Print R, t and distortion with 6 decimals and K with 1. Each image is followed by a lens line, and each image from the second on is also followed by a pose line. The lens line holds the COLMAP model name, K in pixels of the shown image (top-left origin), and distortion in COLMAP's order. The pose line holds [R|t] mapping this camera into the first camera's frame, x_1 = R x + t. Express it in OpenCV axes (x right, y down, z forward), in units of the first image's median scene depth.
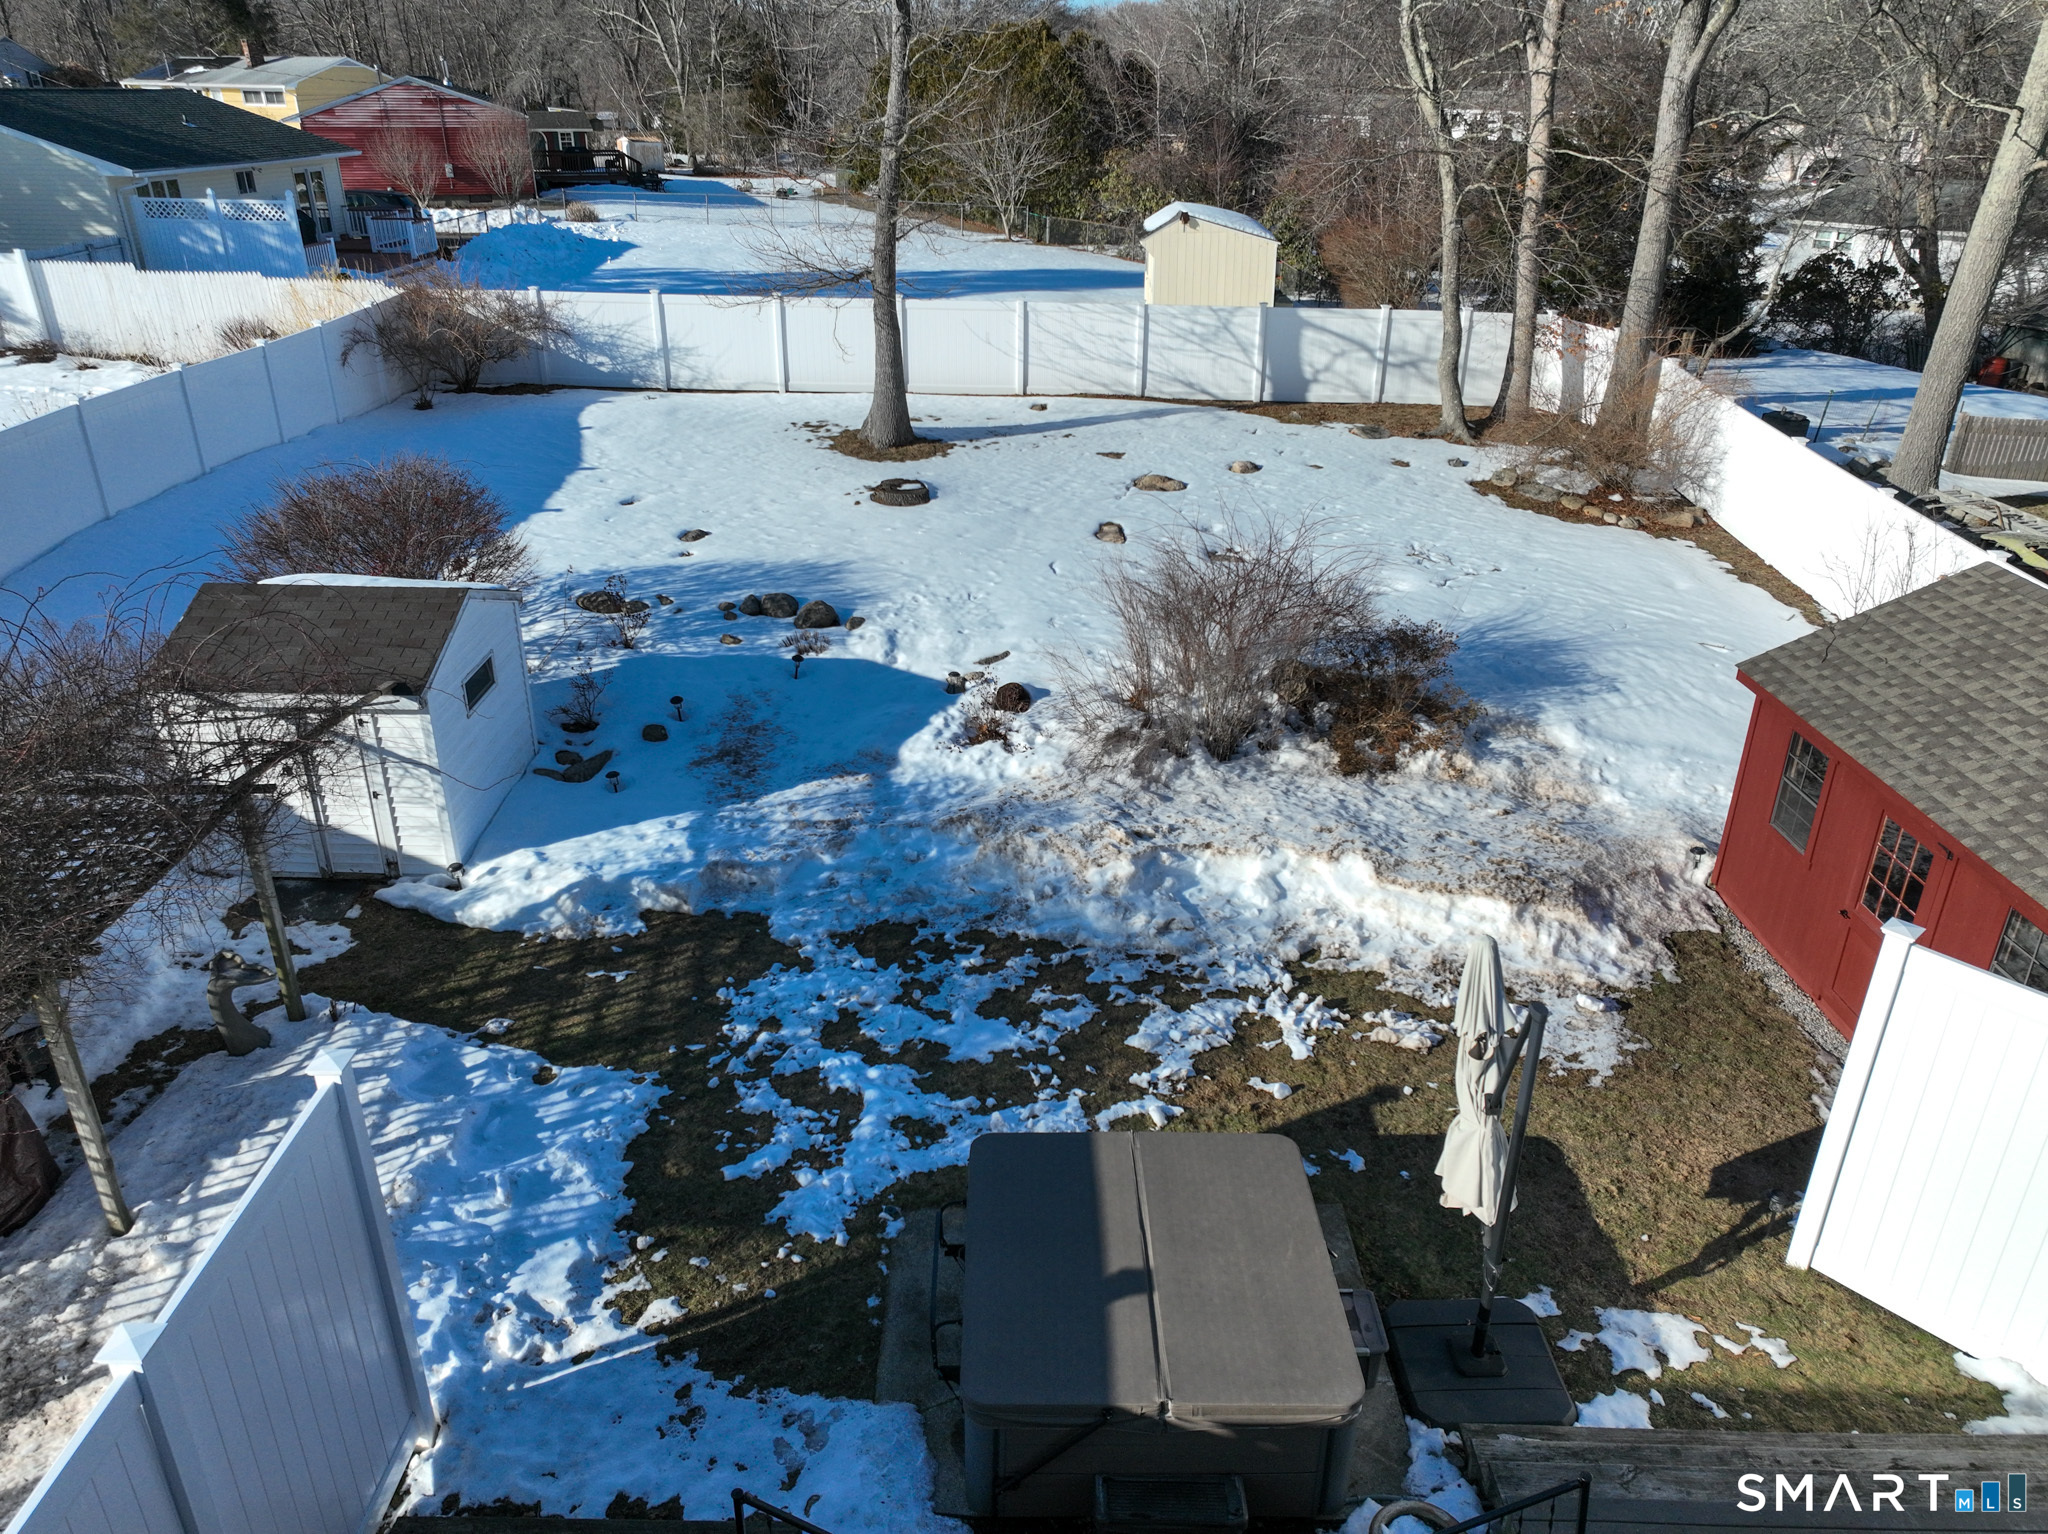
lens RADIAL K [[1437.7, 0, 1019.6], [0, 1437.7, 762.7], [0, 0, 1]] dist [0.005280, 0.010285]
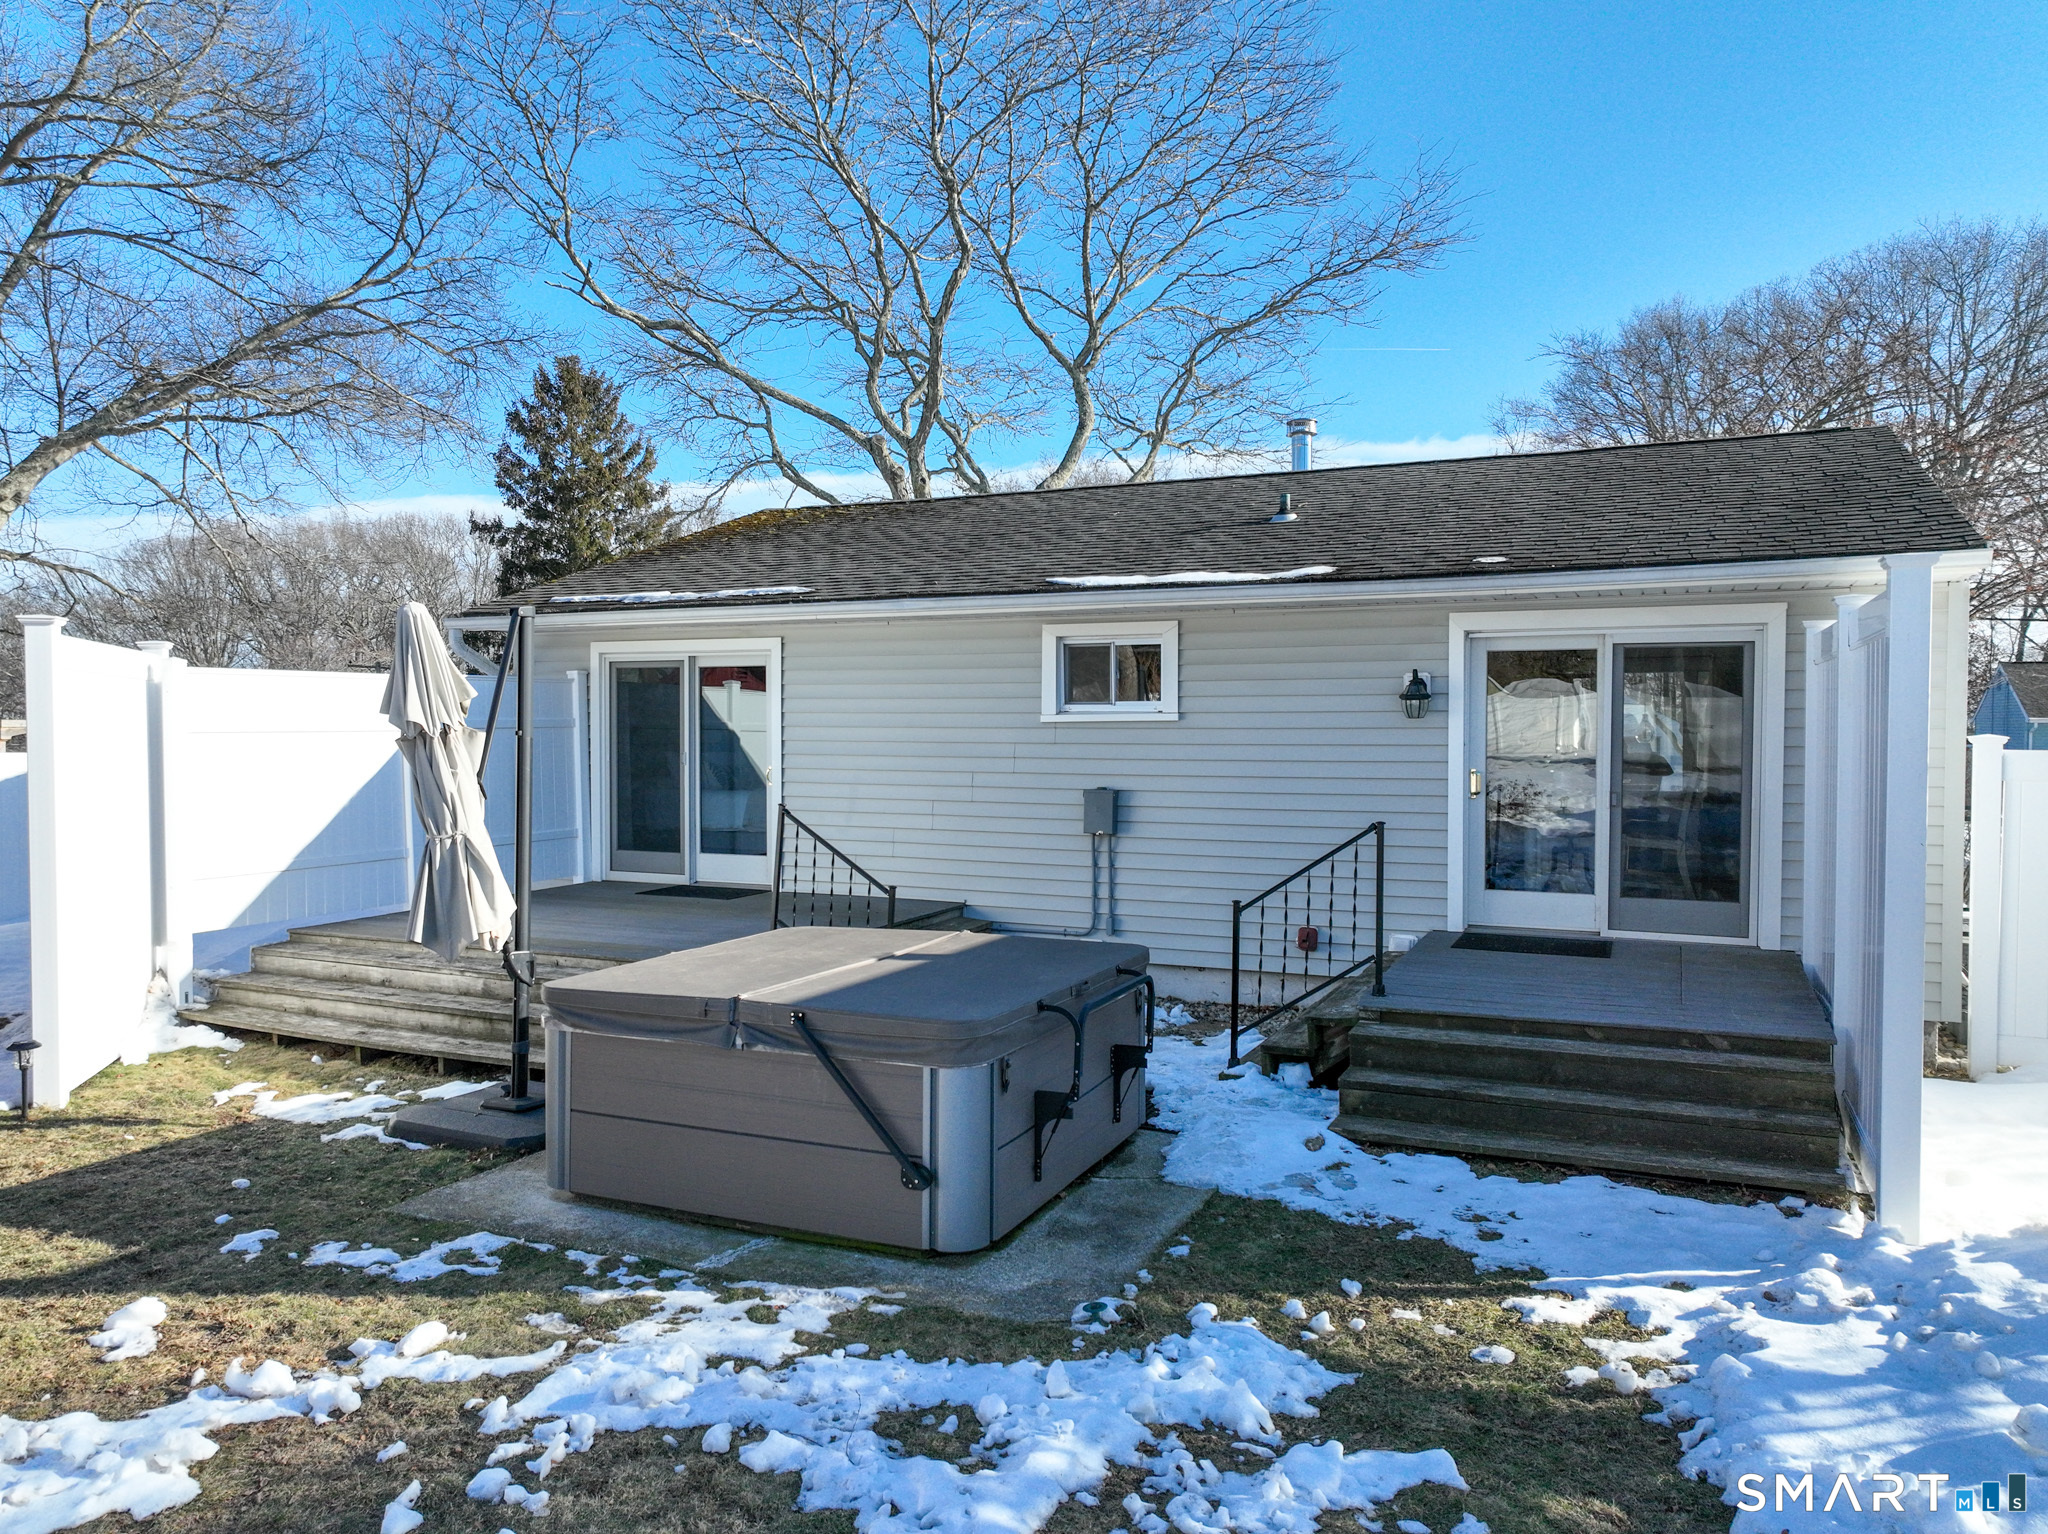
lens RADIAL K [[1437.7, 0, 1019.3], [0, 1437.7, 767.0], [0, 0, 1]] dist [0.005280, 0.010285]
pose [[-0.911963, -0.019081, 0.409828, -0.193331], [0.167829, 0.894167, 0.415090, -0.045231], [-0.374375, 0.447328, -0.812245, 0.972009]]
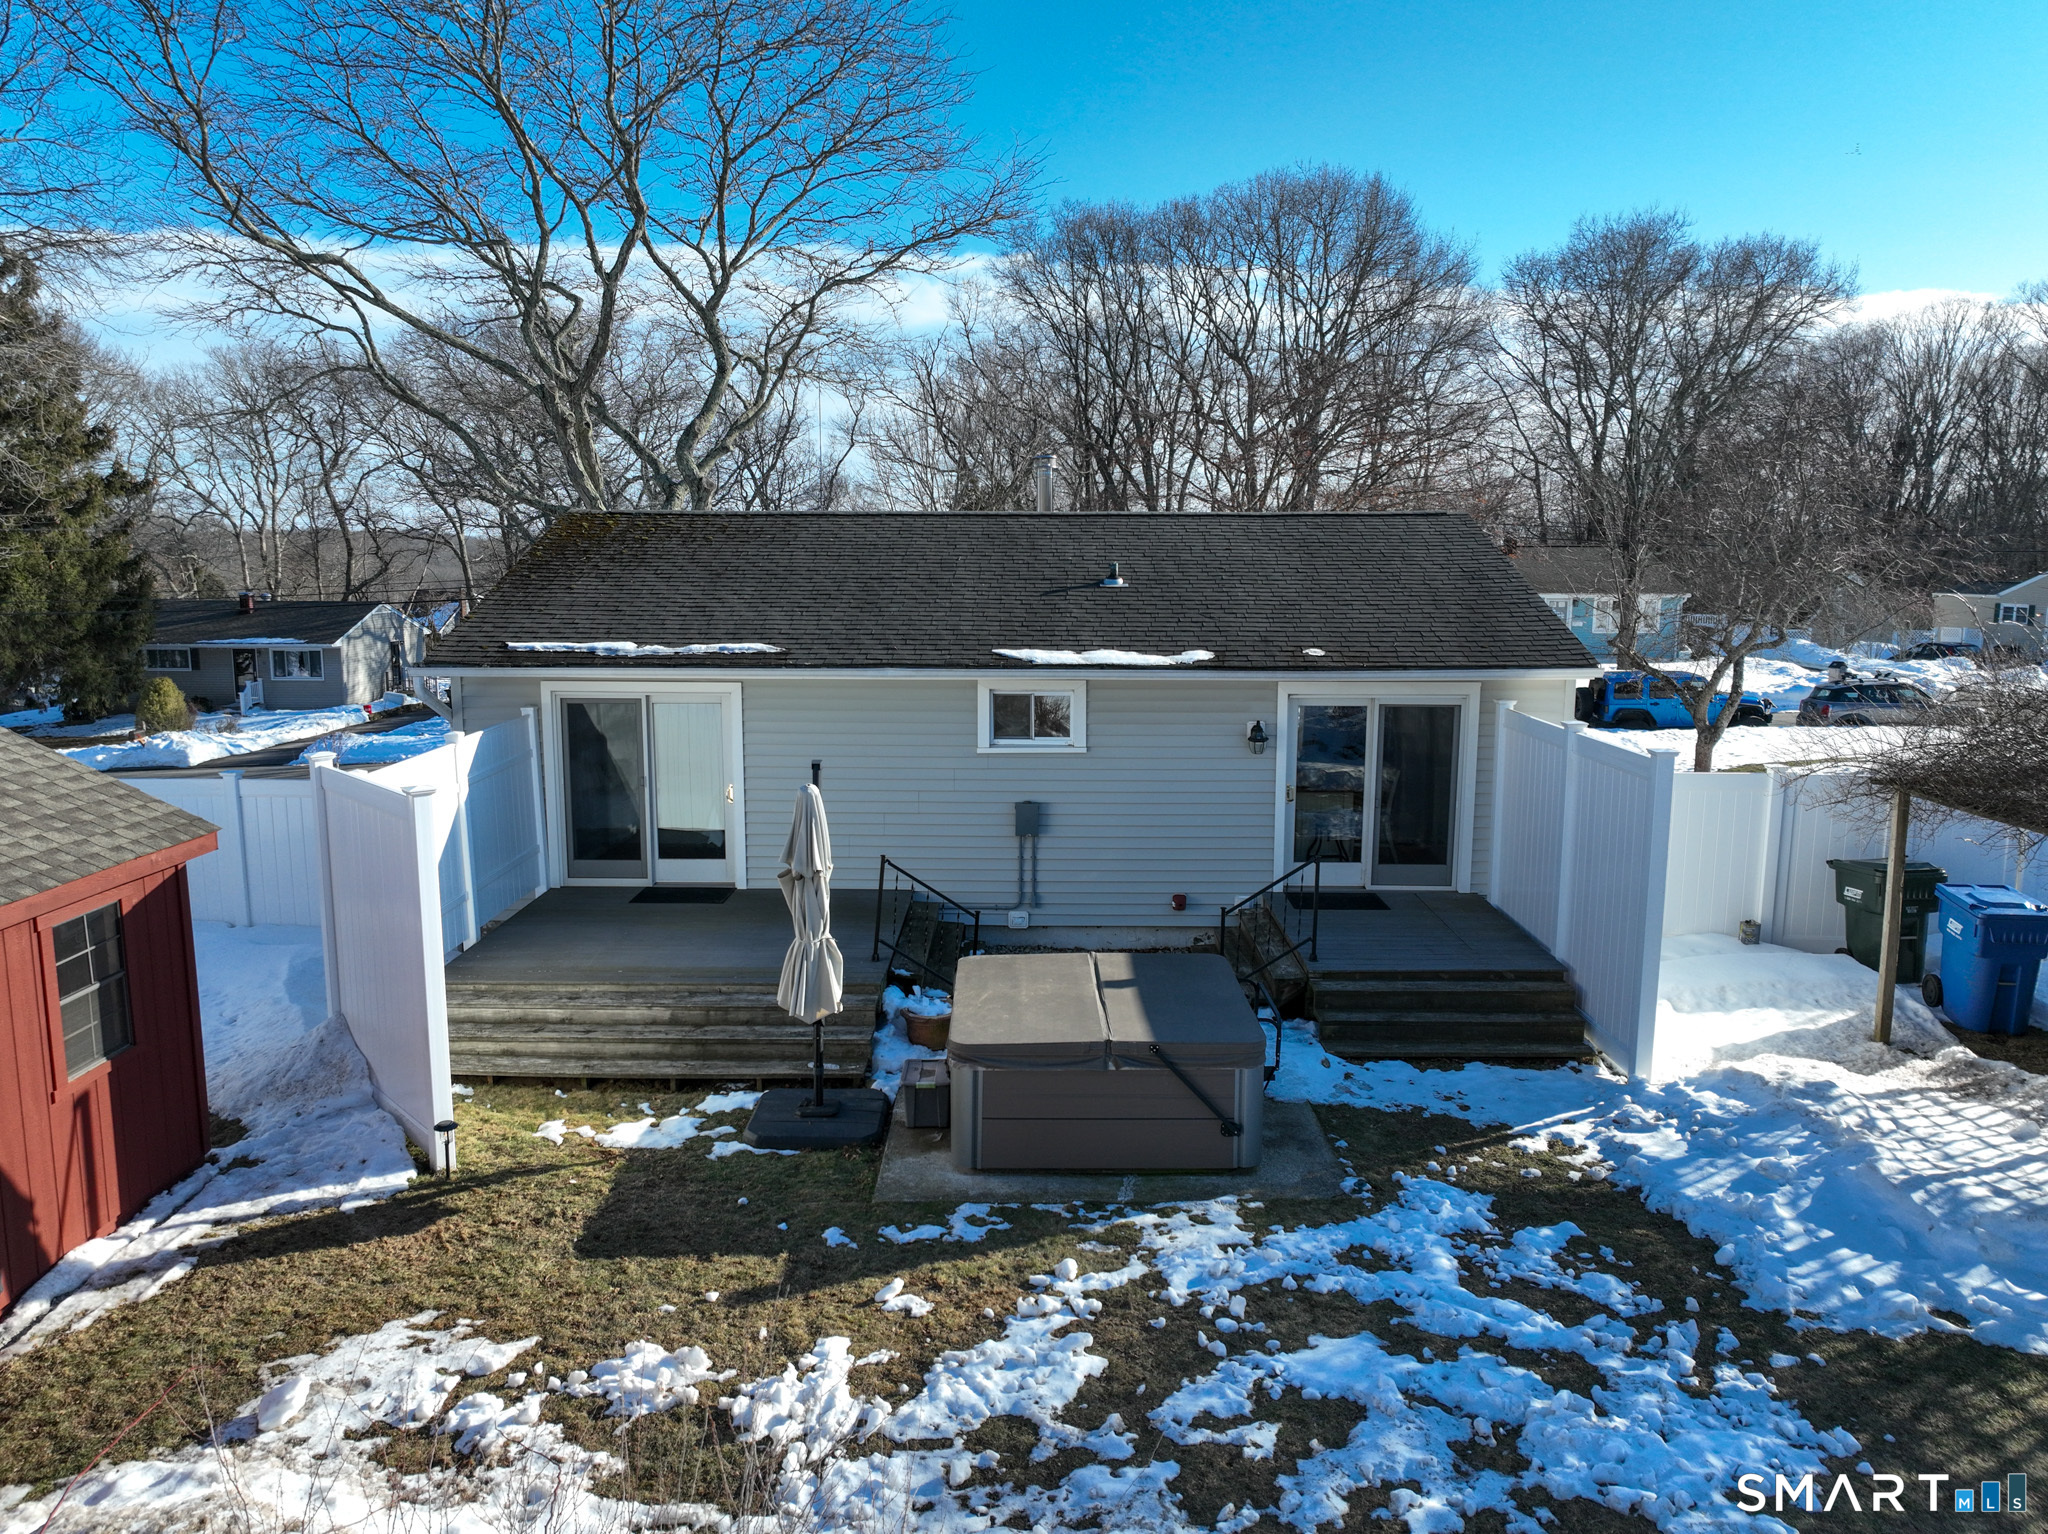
lens RADIAL K [[1437.7, 0, 1021.5], [0, 1437.7, 765.6], [0, 0, 1]] dist [0.005280, 0.010285]
pose [[-0.999954, -0.009210, 0.002504, 0.096748], [-0.006263, 0.831161, 0.555997, -0.321041], [-0.007202, 0.555956, -0.831180, 1.195742]]
